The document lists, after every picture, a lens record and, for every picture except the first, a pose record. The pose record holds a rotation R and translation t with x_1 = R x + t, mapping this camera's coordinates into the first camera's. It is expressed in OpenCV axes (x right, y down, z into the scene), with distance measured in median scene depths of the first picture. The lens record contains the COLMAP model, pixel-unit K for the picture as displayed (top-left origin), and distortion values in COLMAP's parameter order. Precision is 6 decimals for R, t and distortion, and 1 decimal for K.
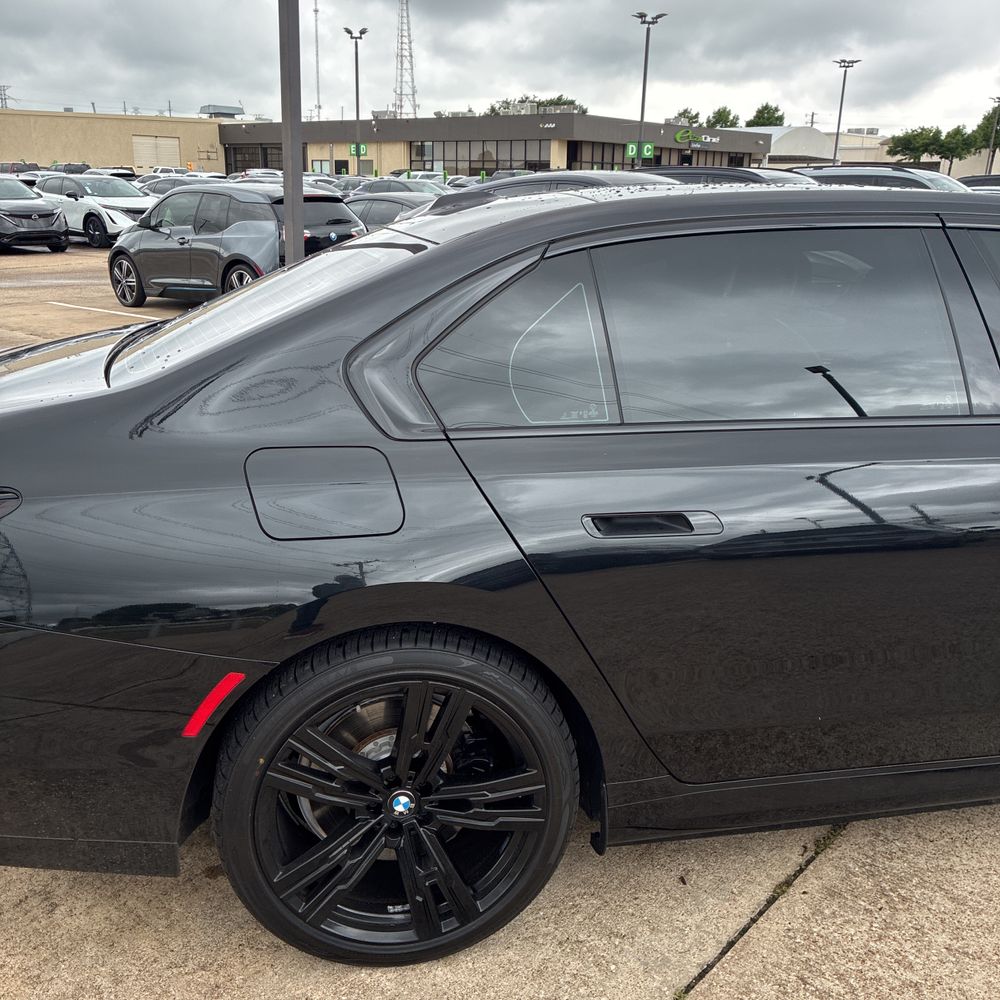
lens RADIAL K [[1011.1, 0, 499.5], [0, 1011.1, 496.5], [0, 0, 1]] dist [0.020948, 0.000000]
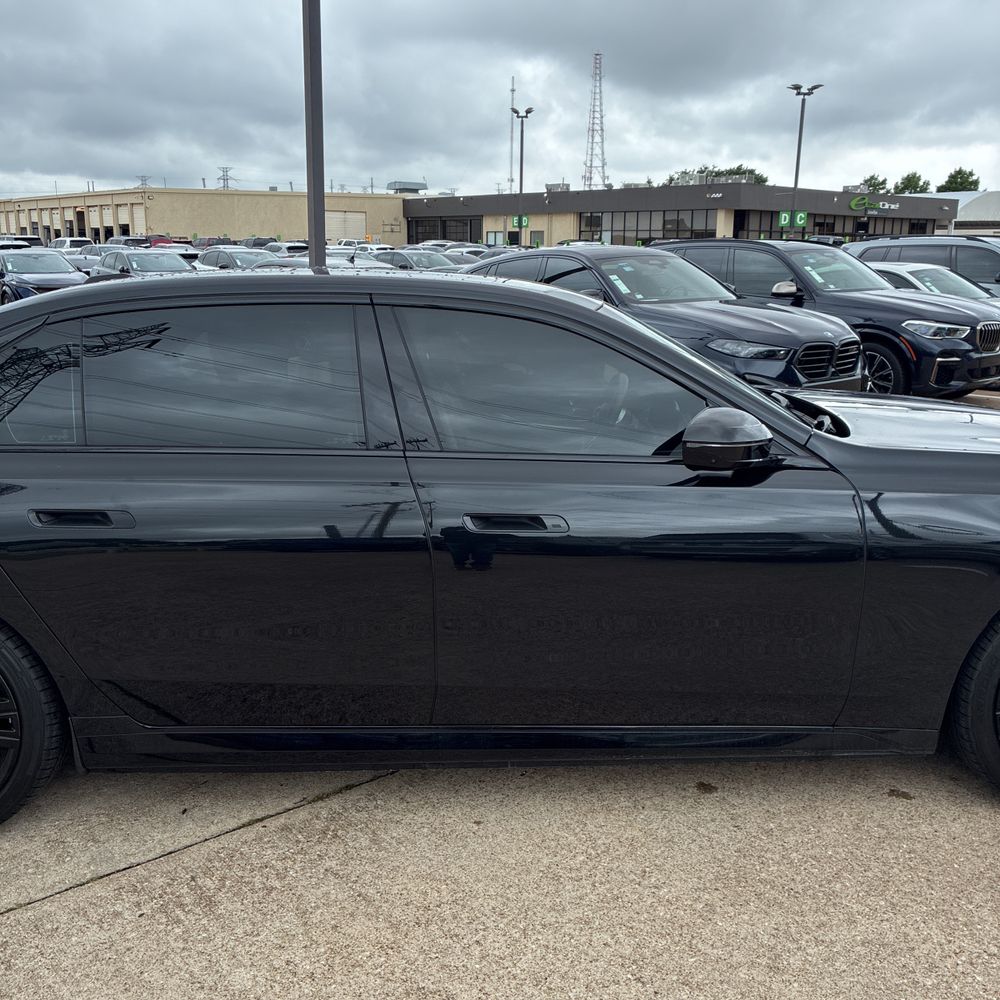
lens RADIAL K [[1011.1, 0, 509.1], [0, 1011.1, 503.2], [0, 0, 1]] dist [0.020948, 0.000000]
pose [[0.985775, 0.034645, -0.164460, 0.886112], [-0.043902, 0.997630, -0.052990, 0.051028], [0.162234, 0.059456, 0.984959, -0.231719]]
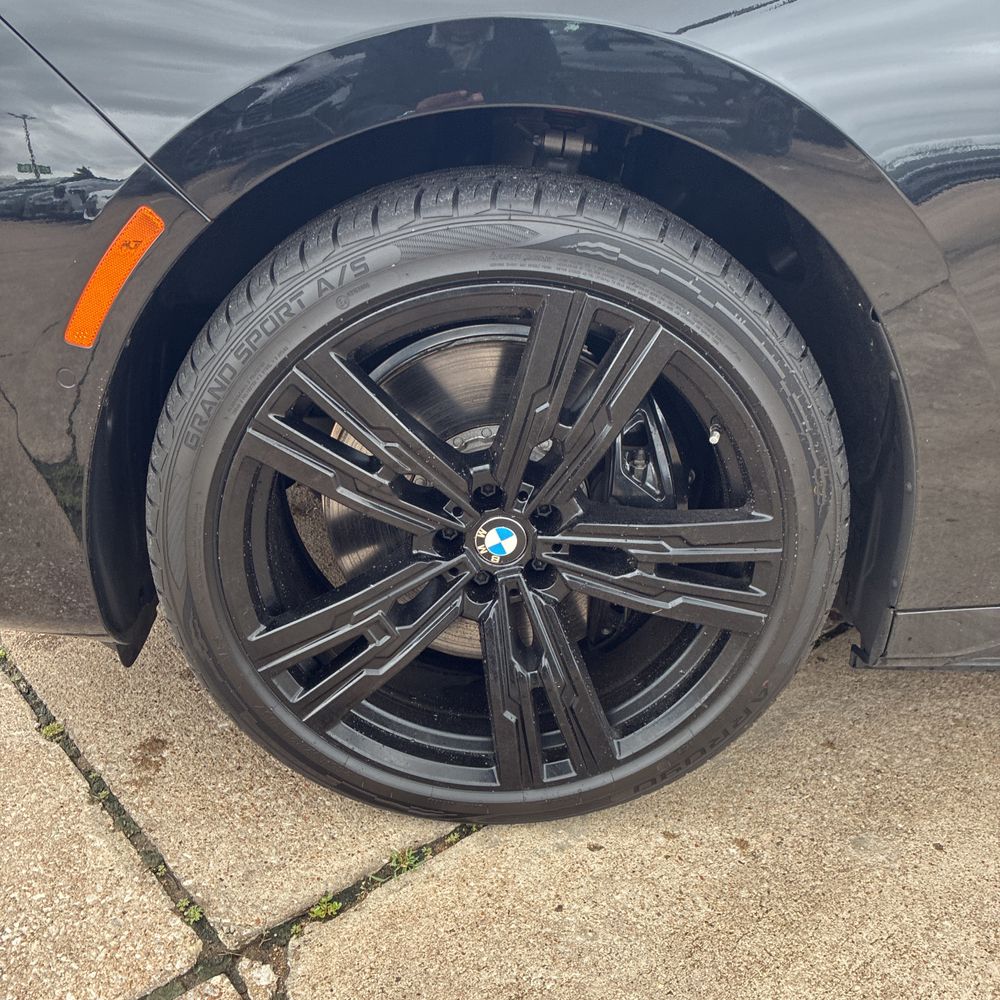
lens RADIAL K [[1011.1, 0, 497.7], [0, 1011.1, 496.6], [0, 0, 1]] dist [0.020948, 0.000000]
pose [[0.982882, 0.144515, -0.114269, -0.040740], [-0.125912, 0.979700, 0.155995, 0.196334], [0.134493, -0.138937, 0.981126, 0.481109]]
